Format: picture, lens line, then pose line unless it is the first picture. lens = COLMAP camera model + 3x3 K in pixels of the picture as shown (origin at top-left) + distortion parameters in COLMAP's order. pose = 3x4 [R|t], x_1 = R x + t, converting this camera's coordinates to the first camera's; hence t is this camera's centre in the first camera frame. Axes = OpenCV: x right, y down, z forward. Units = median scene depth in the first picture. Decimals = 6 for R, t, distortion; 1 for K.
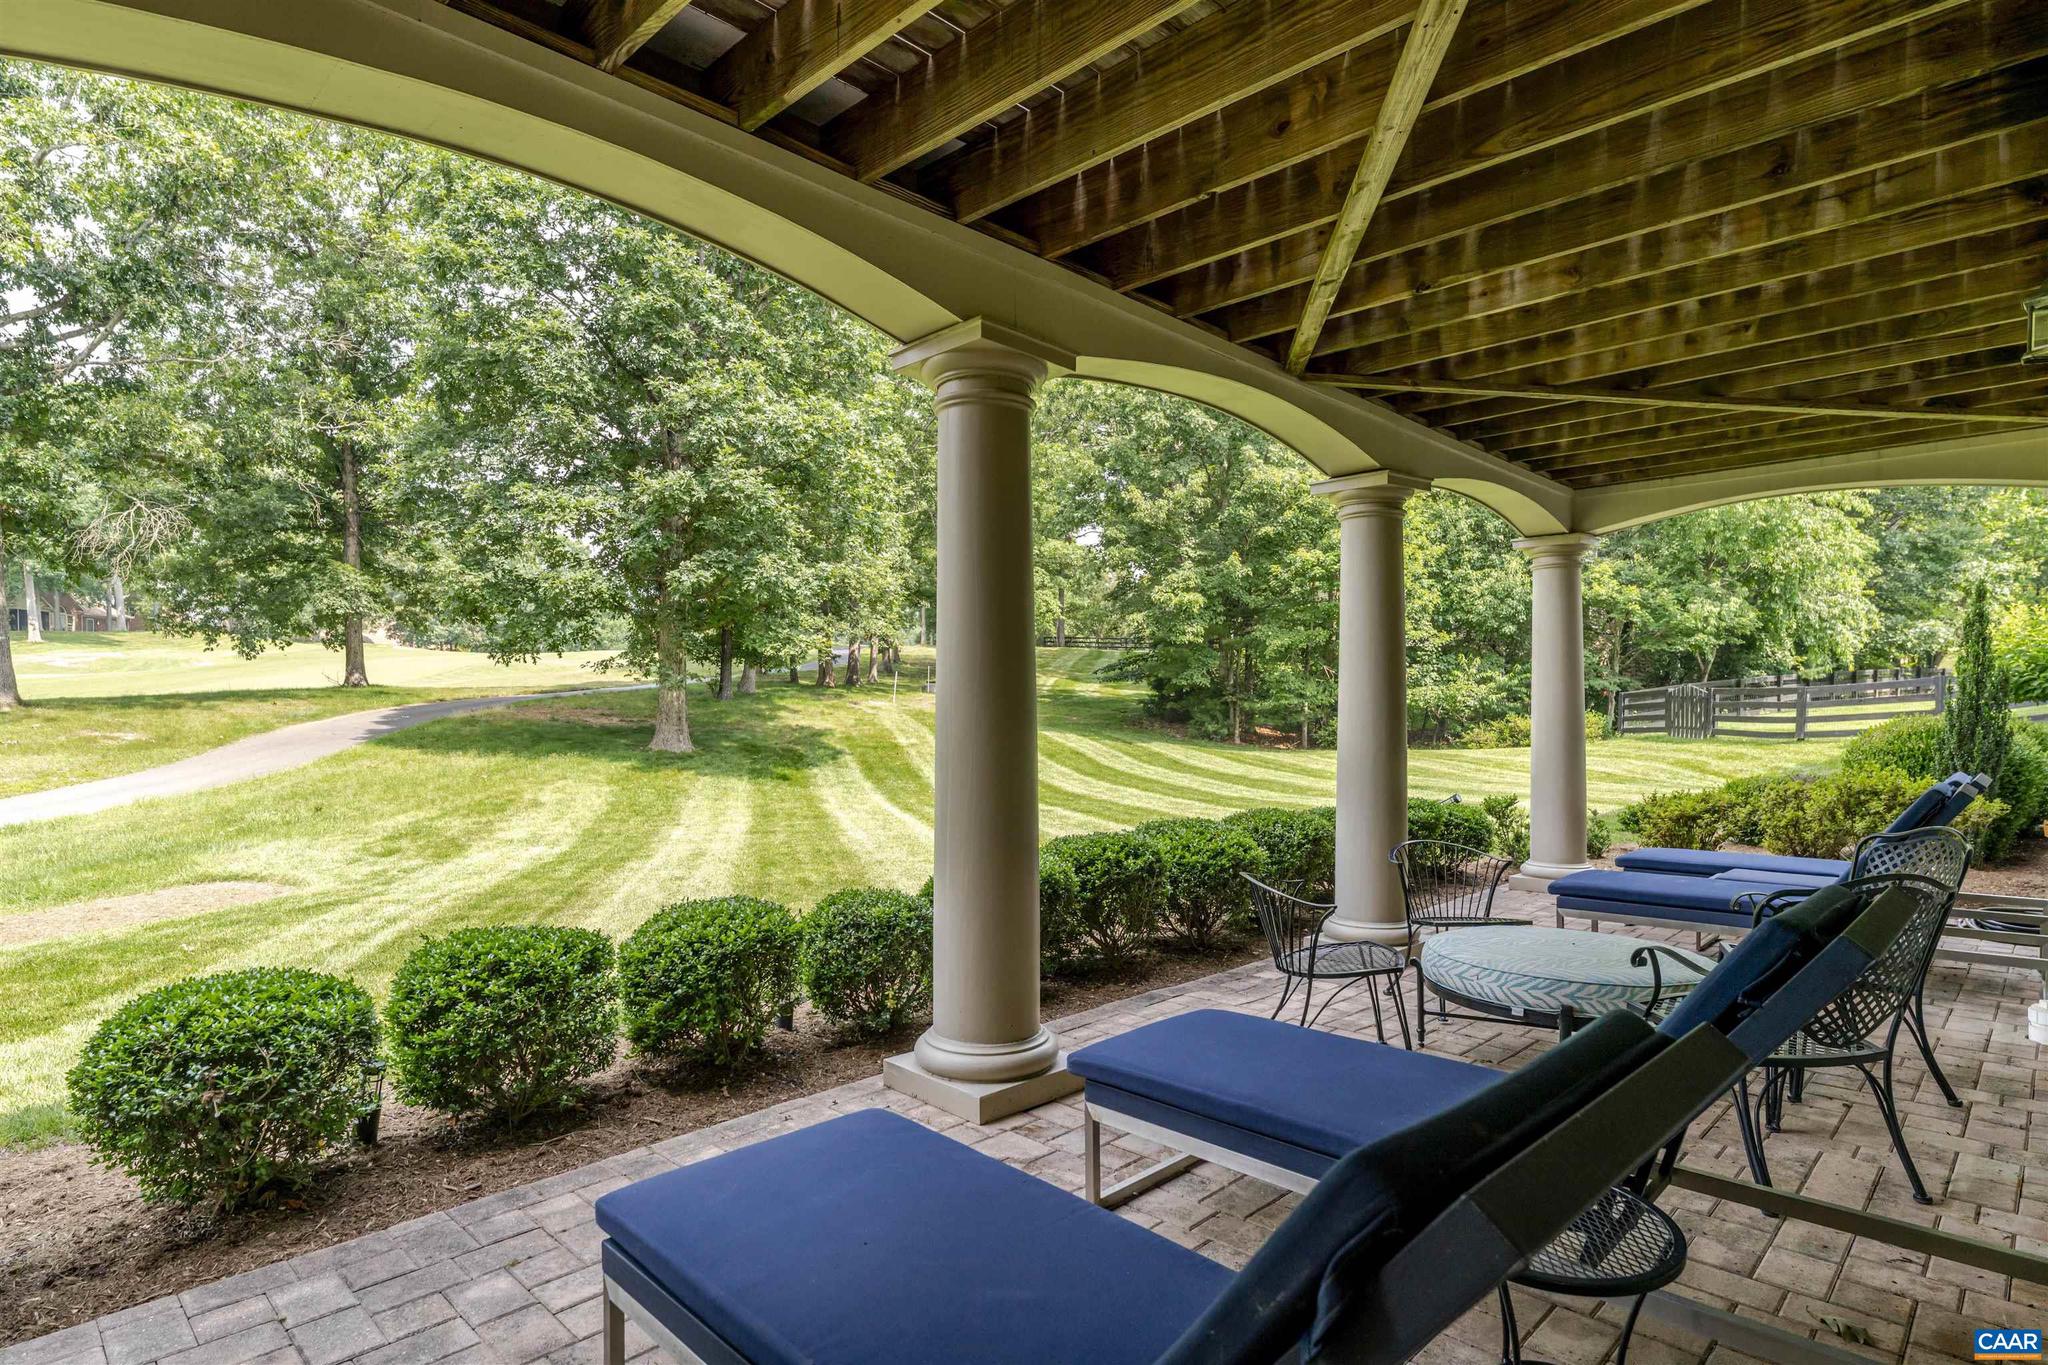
lens RADIAL K [[1097.5, 0, 1020.5], [0, 1097.5, 741.6], [0, 0, 1]] dist [-0.004831, -0.003476]
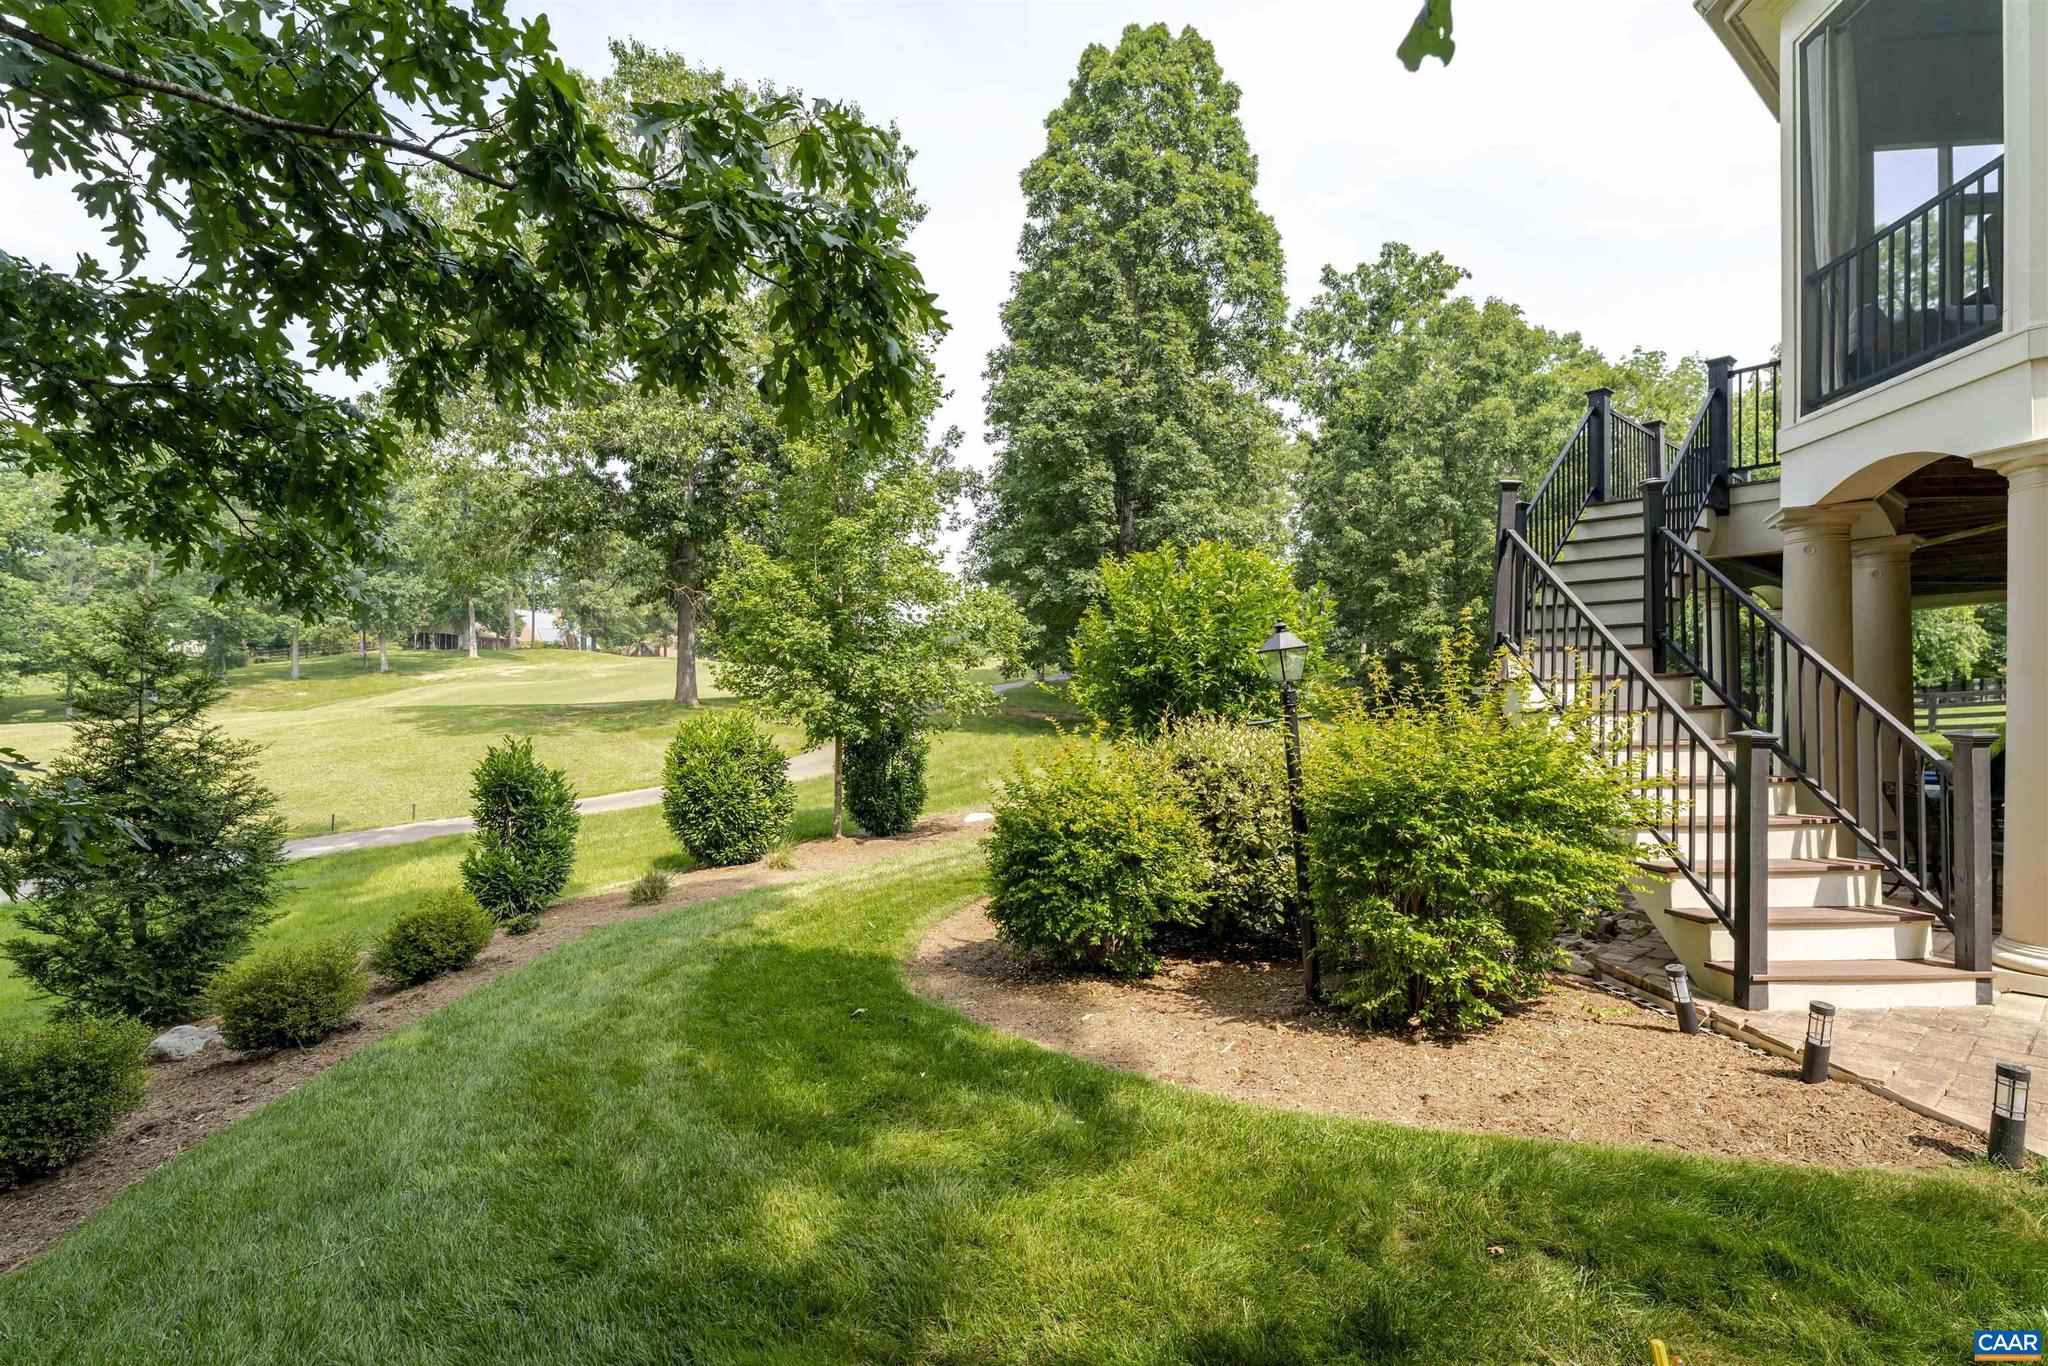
lens RADIAL K [[950.5, 0, 1029.0], [0, 950.5, 694.8], [0, 0, 1]] dist [-0.009452, 0.002140]
pose [[0.992684, 0.000898, -0.120738, -0.220830], [-0.006868, 0.998773, -0.049035, 0.015402], [0.120546, 0.049505, 0.991473, -0.256606]]
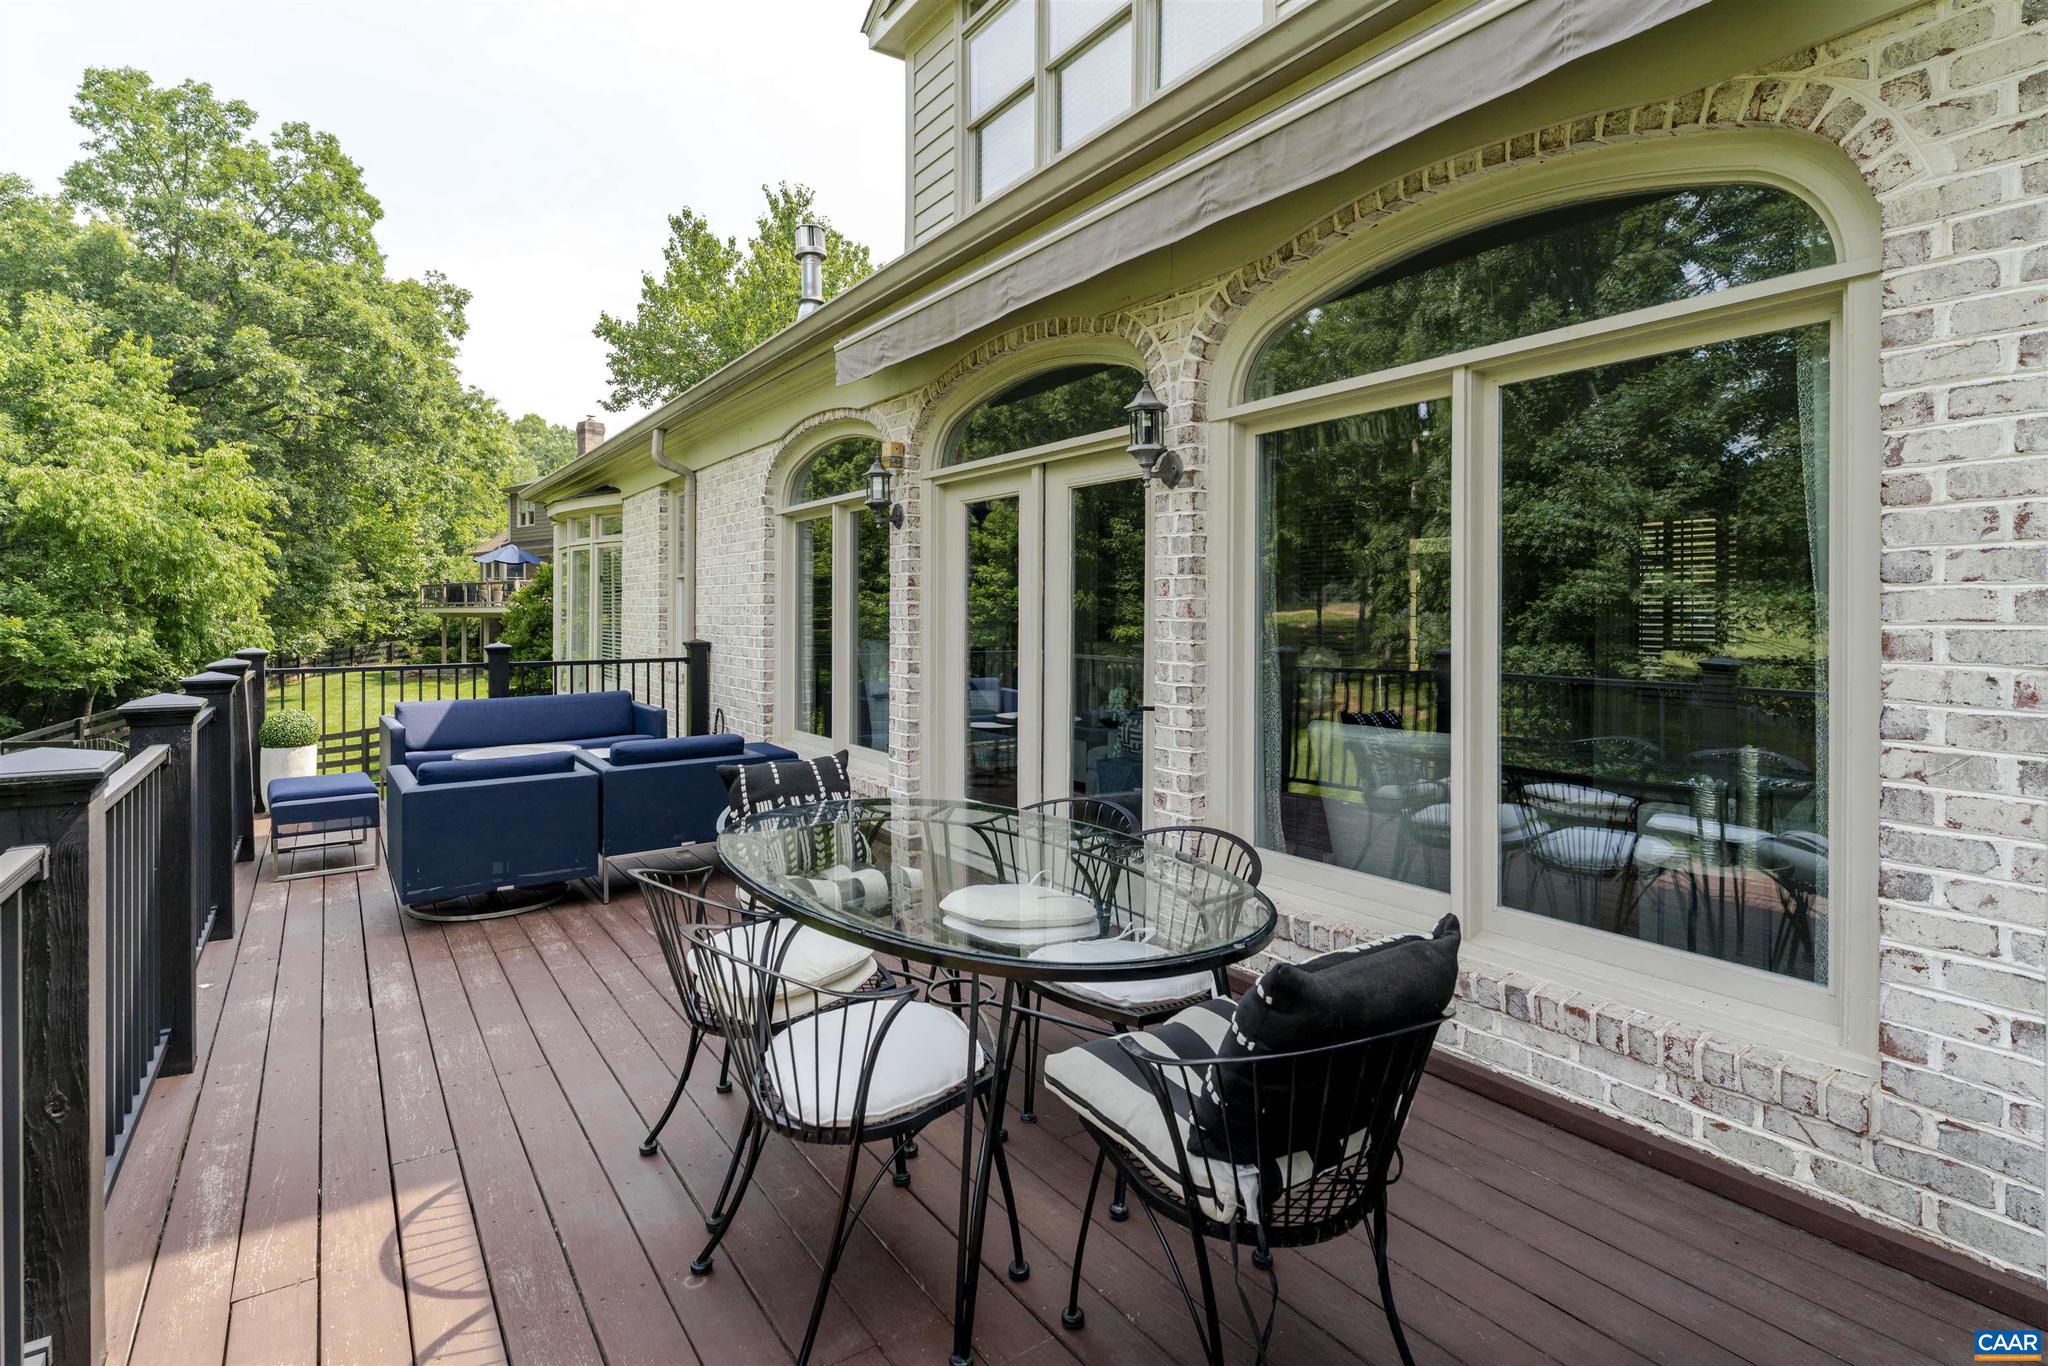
lens RADIAL K [[996.2, 0, 1039.0], [0, 996.2, 620.5], [0, 0, 1]] dist [0.001423, -0.005459]
pose [[0.173953, -0.007427, 0.984726, -0.064210], [0.034048, 0.999419, 0.001523, -0.113263], [-0.984165, 0.033263, 0.174105, 0.078690]]
